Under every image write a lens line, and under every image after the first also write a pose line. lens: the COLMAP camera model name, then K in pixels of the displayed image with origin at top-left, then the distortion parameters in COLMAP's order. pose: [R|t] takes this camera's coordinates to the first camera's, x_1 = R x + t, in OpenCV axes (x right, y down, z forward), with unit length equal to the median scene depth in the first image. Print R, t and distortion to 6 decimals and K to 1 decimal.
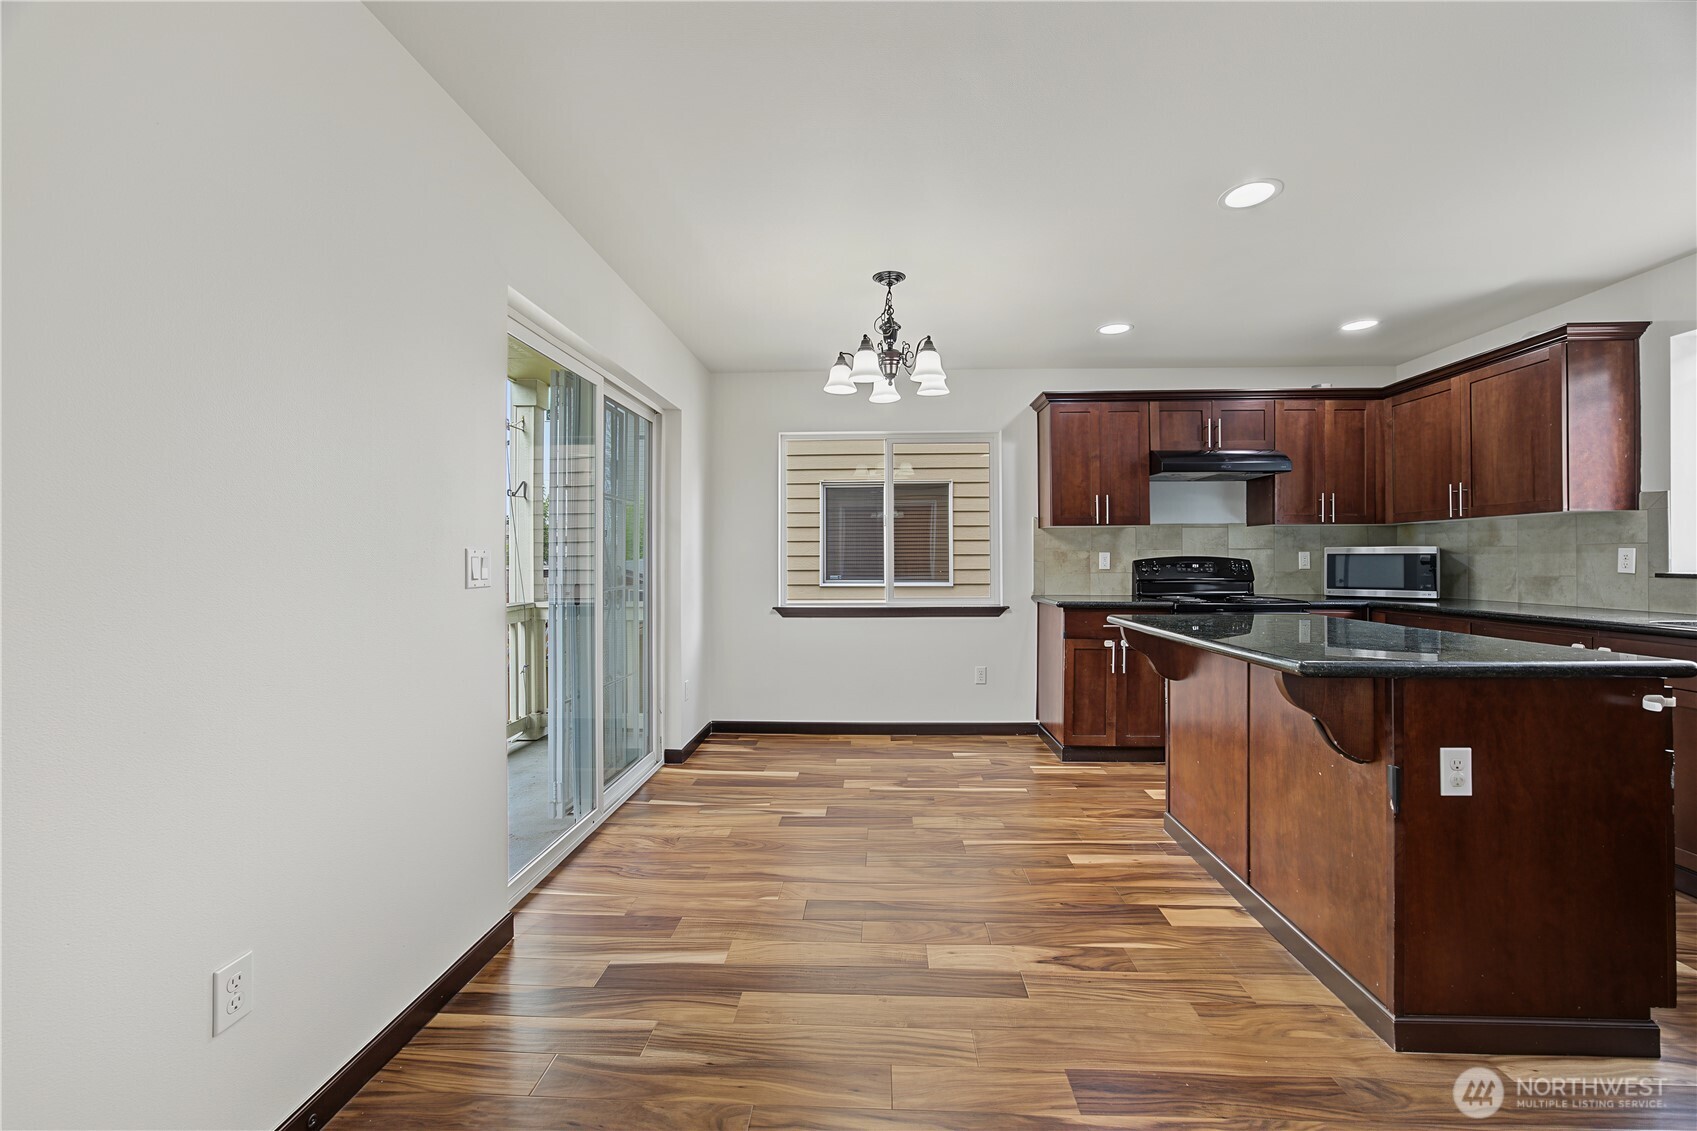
lens RADIAL K [[665.7, 0, 849.8], [0, 665.7, 559.0], [0, 0, 1]] dist [-0.013584, 0.004951]
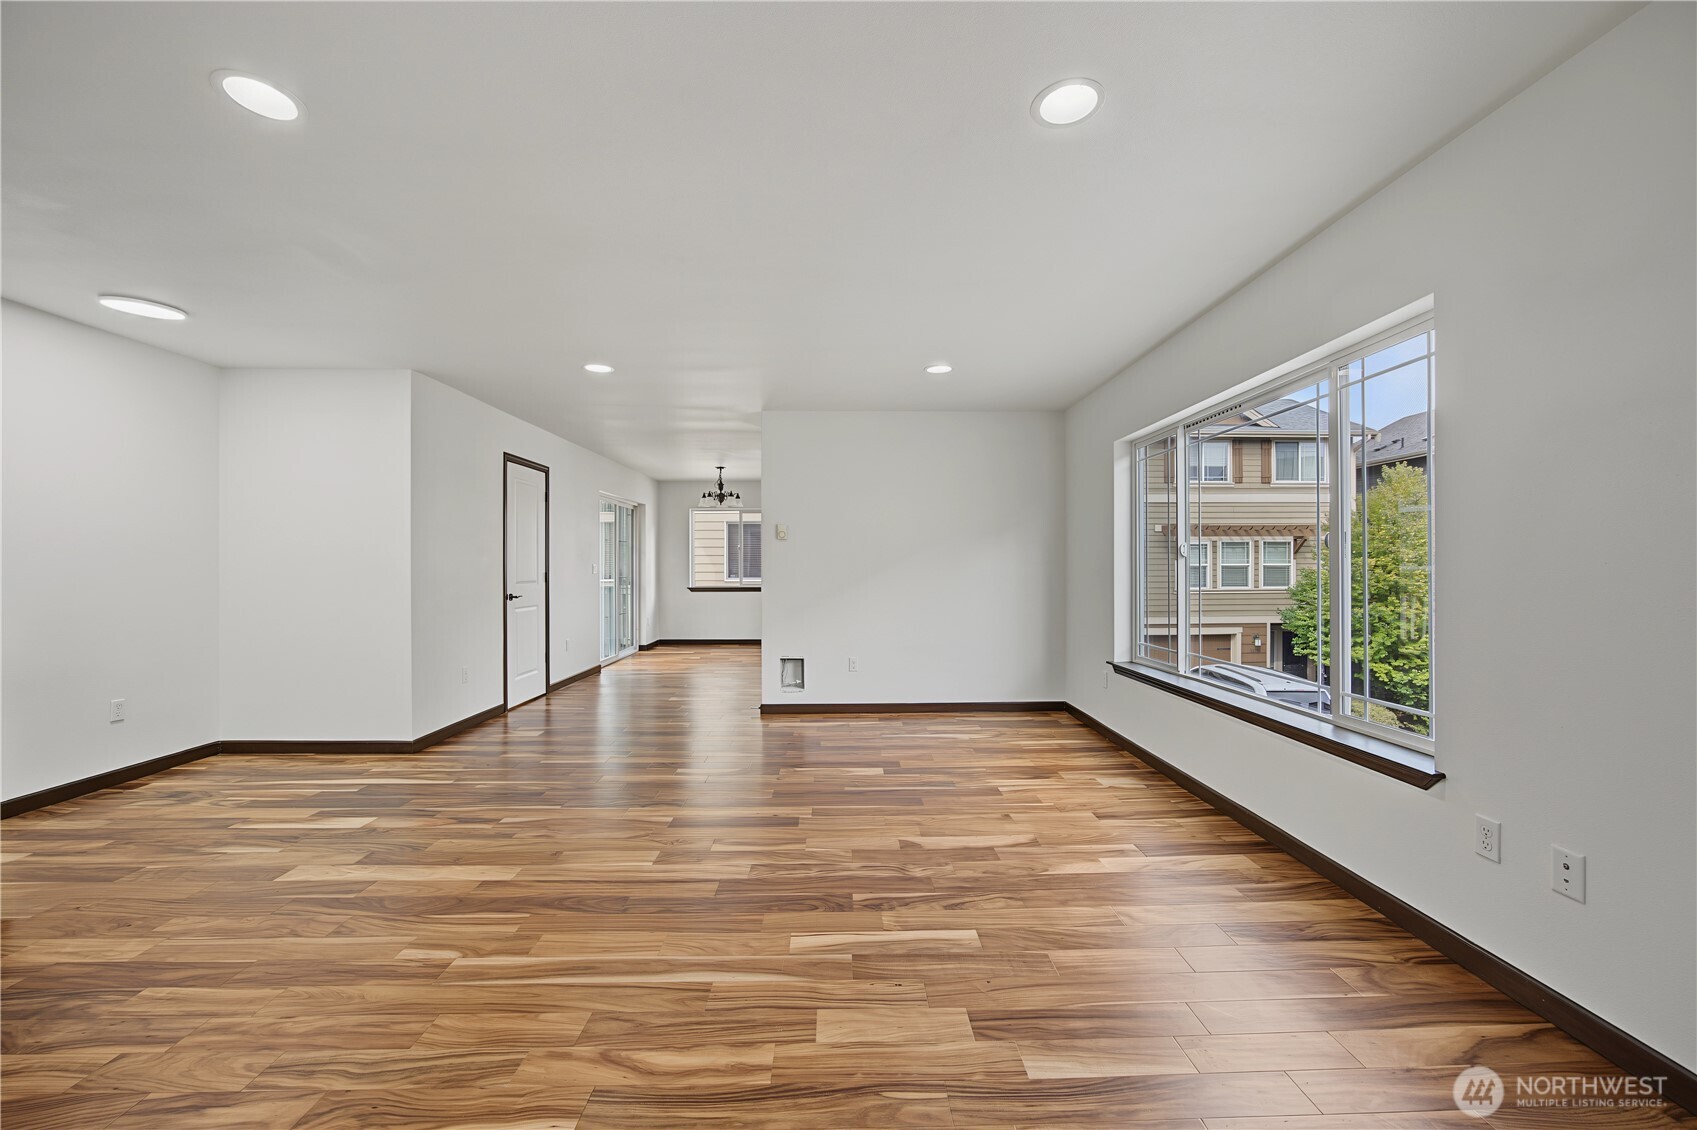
lens RADIAL K [[665.7, 0, 840.8], [0, 665.7, 556.4], [0, 0, 1]] dist [-0.013584, 0.004951]
pose [[0.998076, 0.003152, 0.061915, 0.312674], [-0.002262, 0.999893, -0.014424, -0.000398], [-0.061954, 0.014256, 0.997977, -1.498189]]
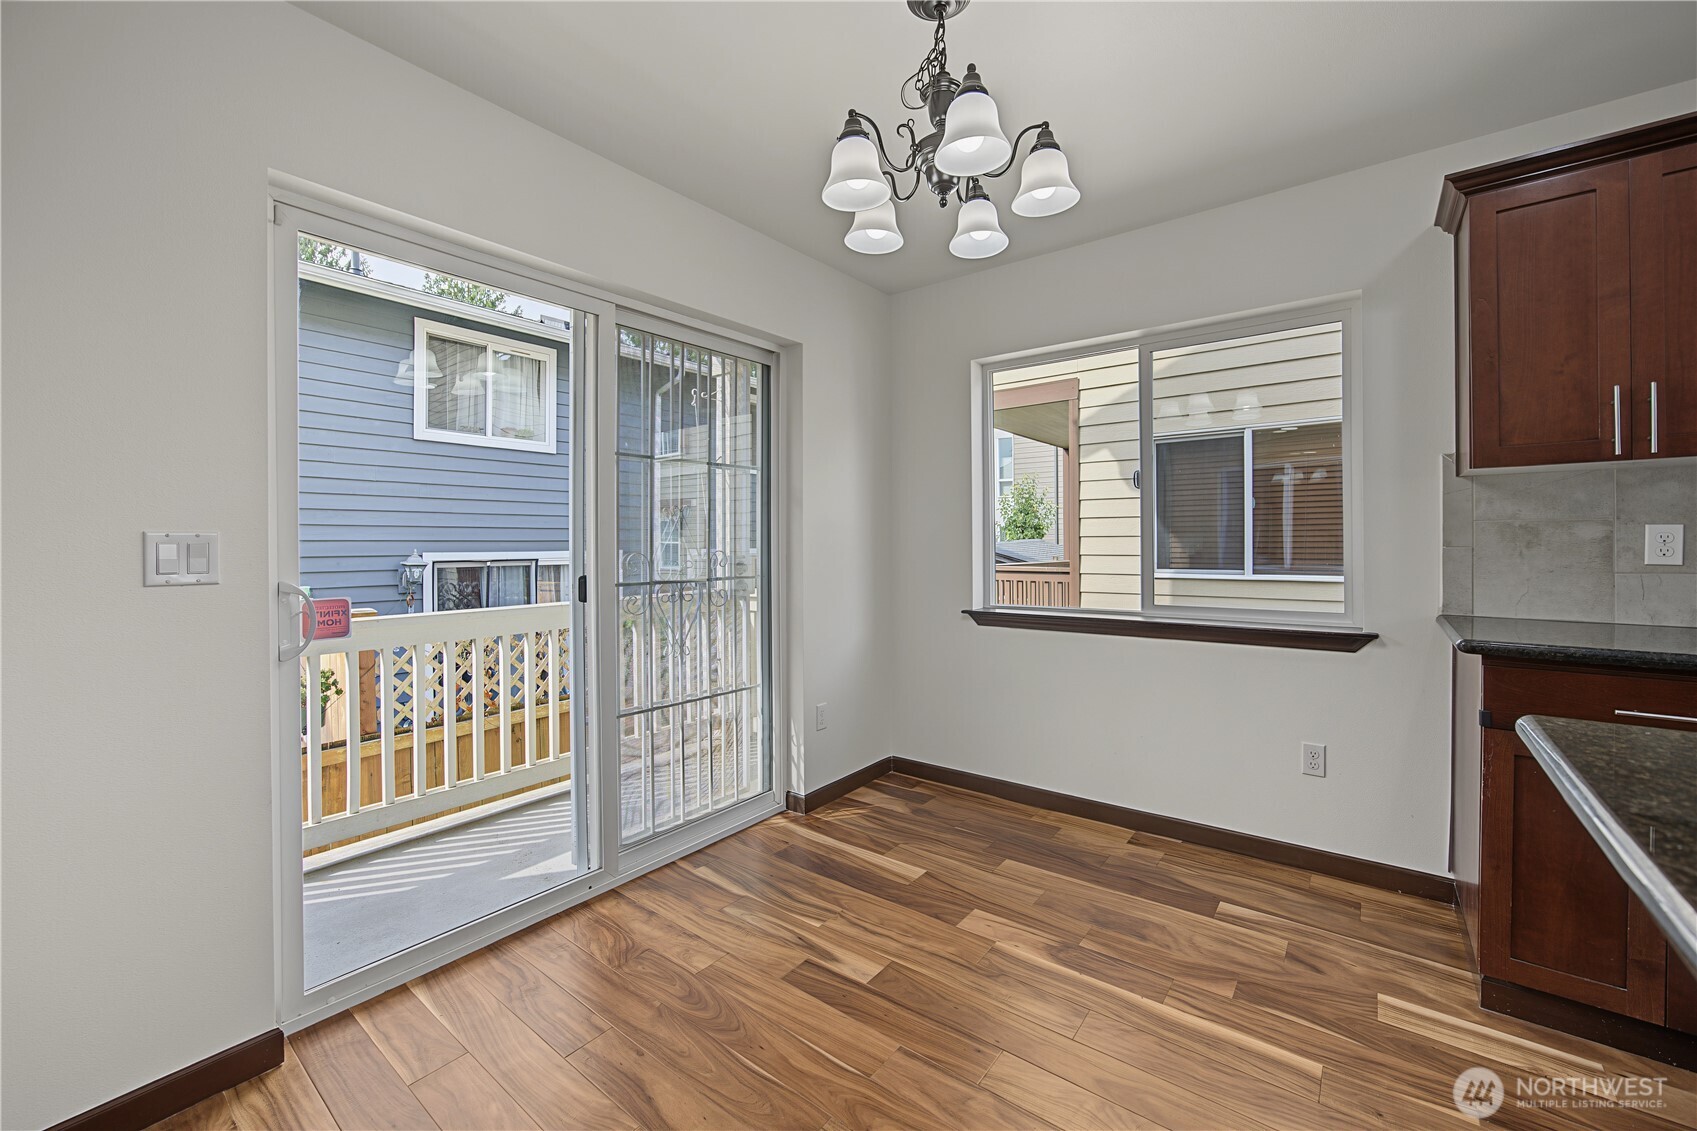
lens RADIAL K [[665.7, 0, 855.7], [0, 665.7, 548.1], [0, 0, 1]] dist [-0.013584, 0.004951]
pose [[0.821421, -0.001222, -0.570321, 0.238027], [0.004514, 0.999980, 0.004359, 0.001729], [0.570304, -0.006155, 0.821411, 0.429610]]
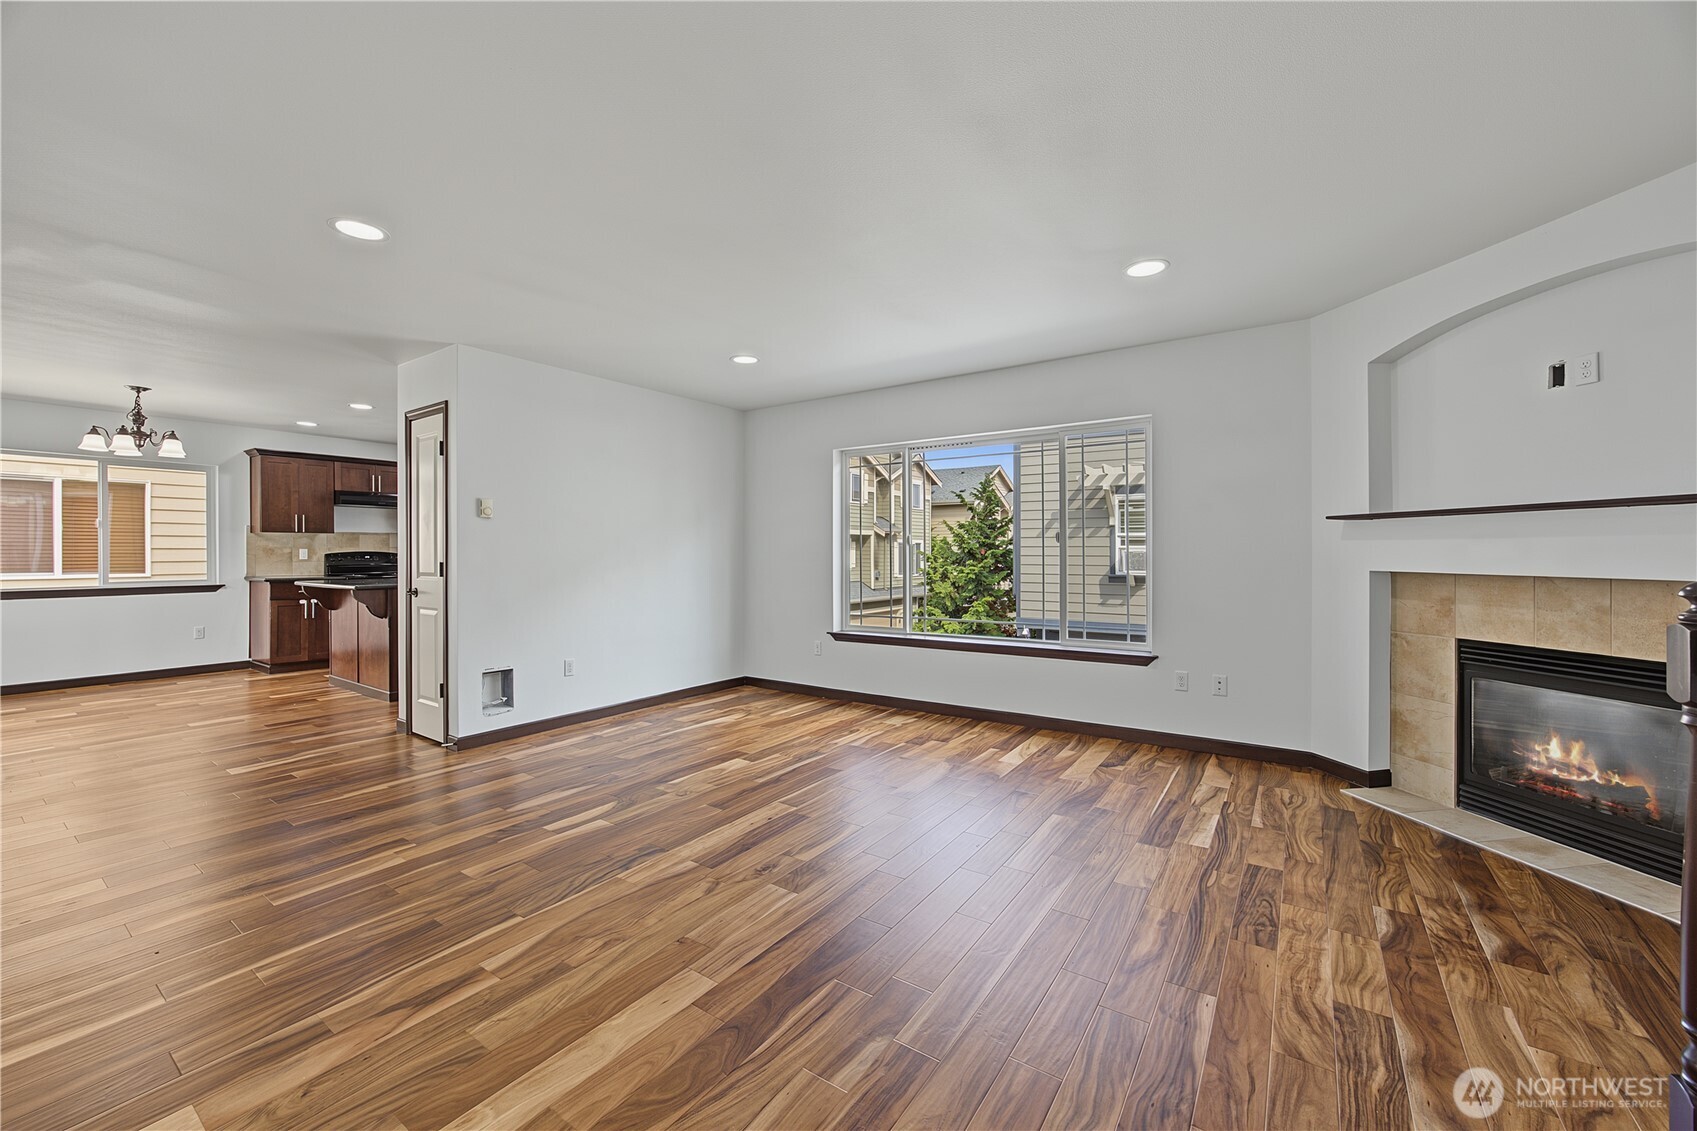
lens RADIAL K [[665.7, 0, 851.1], [0, 665.7, 554.8], [0, 0, 1]] dist [-0.013584, 0.004951]
pose [[0.528597, -0.001362, 0.848872, -0.327005], [-0.001809, 0.999995, 0.002732, -0.002606], [-0.848871, -0.002980, 0.528592, -1.157620]]
